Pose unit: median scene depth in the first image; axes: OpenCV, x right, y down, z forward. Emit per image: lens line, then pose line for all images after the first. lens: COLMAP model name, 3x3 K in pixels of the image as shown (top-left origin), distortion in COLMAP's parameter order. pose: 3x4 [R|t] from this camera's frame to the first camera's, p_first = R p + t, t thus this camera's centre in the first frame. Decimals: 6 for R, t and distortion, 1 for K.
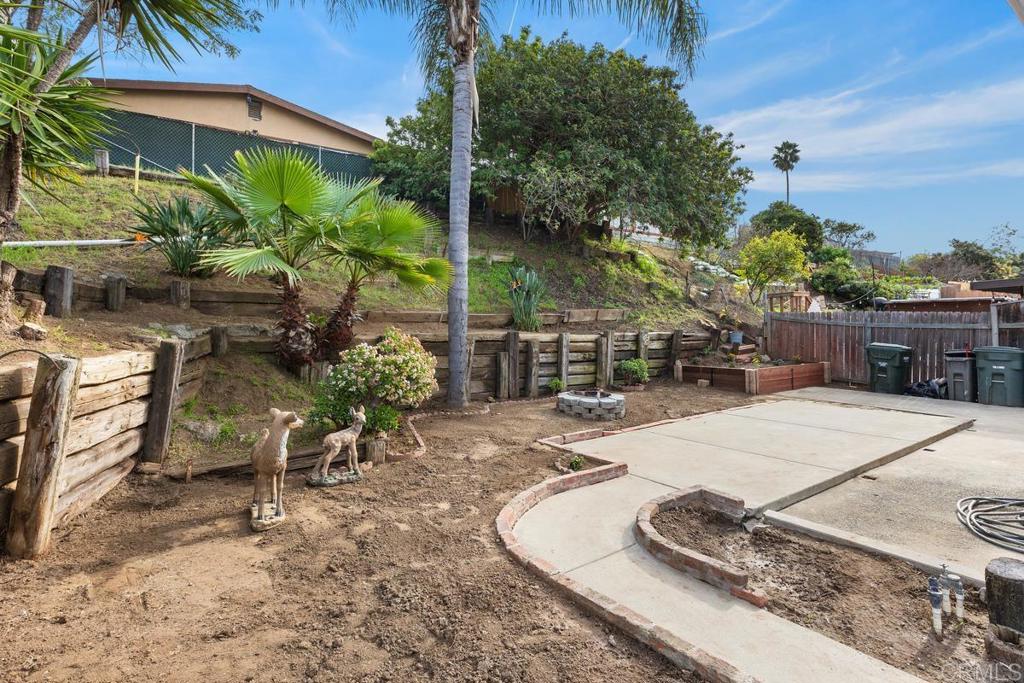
lens RADIAL K [[513.0, 0, 530.1], [0, 513.0, 315.2], [0, 0, 1]] dist [-0.001420, -0.000196]
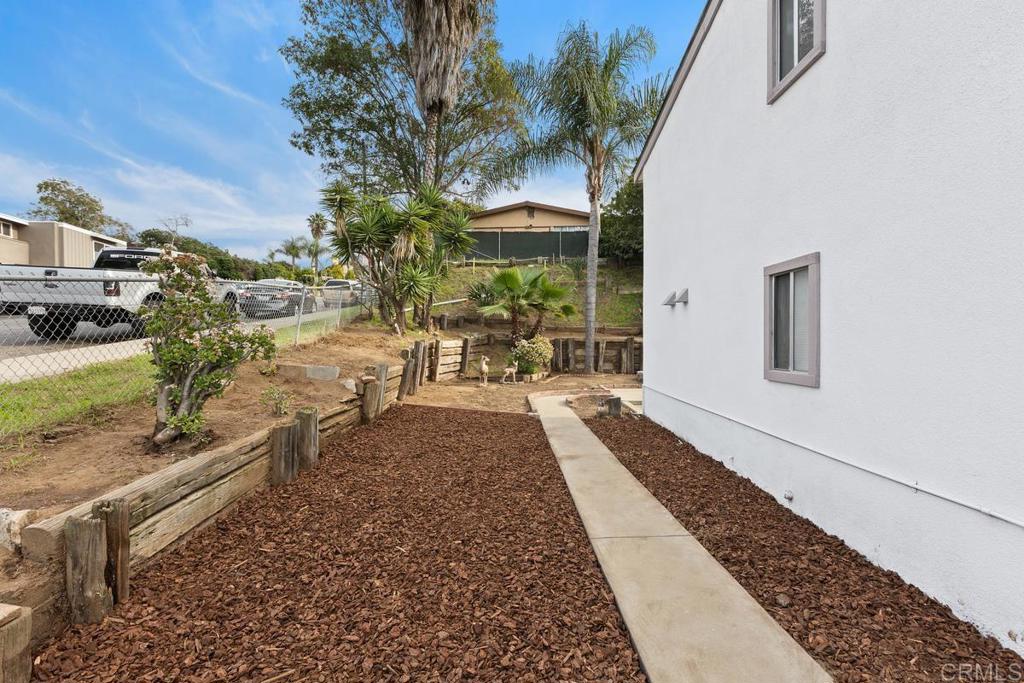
lens RADIAL K [[455.9, 0, 512.9], [0, 455.9, 339.1], [0, 0, 1]] dist [0.001107, -0.000077]
pose [[0.807359, 0.013470, -0.589907, 0.824066], [0.004680, 0.999562, 0.029228, -0.015575], [0.590042, -0.026358, 0.806942, -0.774979]]
